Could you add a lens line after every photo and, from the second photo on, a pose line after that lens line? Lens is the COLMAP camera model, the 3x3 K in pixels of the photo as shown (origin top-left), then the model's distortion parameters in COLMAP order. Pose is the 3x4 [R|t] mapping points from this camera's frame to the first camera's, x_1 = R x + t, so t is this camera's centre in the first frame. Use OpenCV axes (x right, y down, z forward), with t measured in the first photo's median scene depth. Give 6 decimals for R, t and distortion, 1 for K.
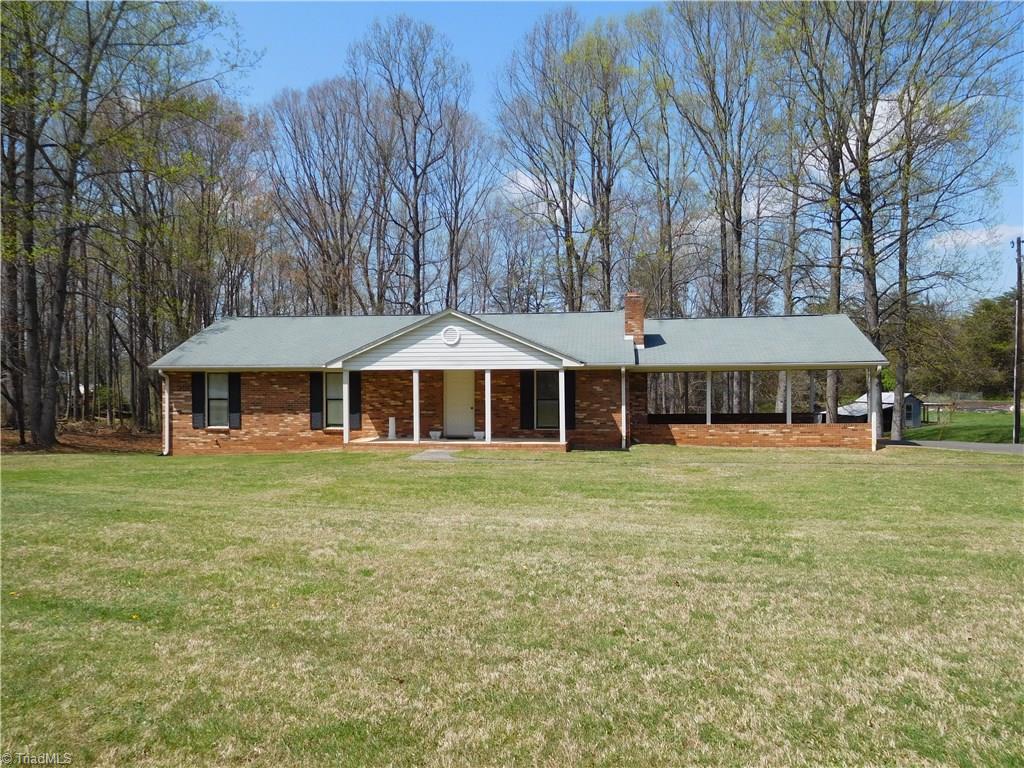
lens RADIAL K [[760.9, 0, 513.9], [0, 760.9, 385.4], [0, 0, 1]] dist [-0.015807, -0.000037]
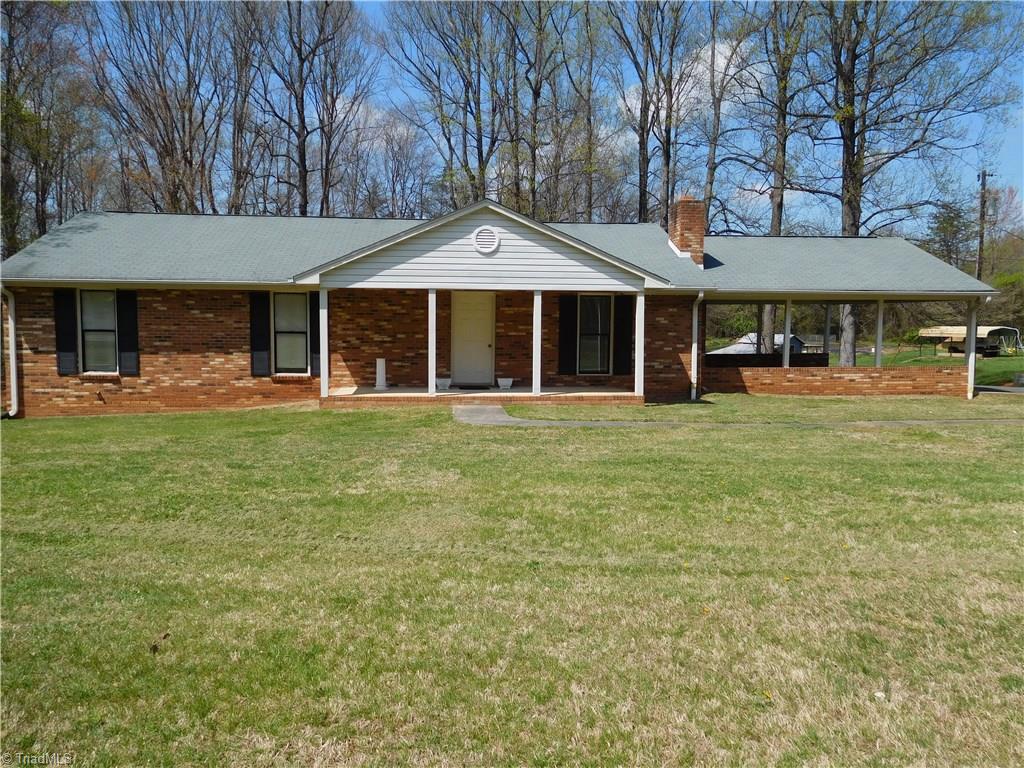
lens RADIAL K [[760.9, 0, 511.2], [0, 760.9, 386.1], [0, 0, 1]] dist [-0.015807, -0.000037]
pose [[0.972191, -0.007804, 0.234057, -0.206617], [-0.010531, 0.996977, 0.076984, 0.012276], [-0.233951, -0.077308, 0.969170, 0.292174]]
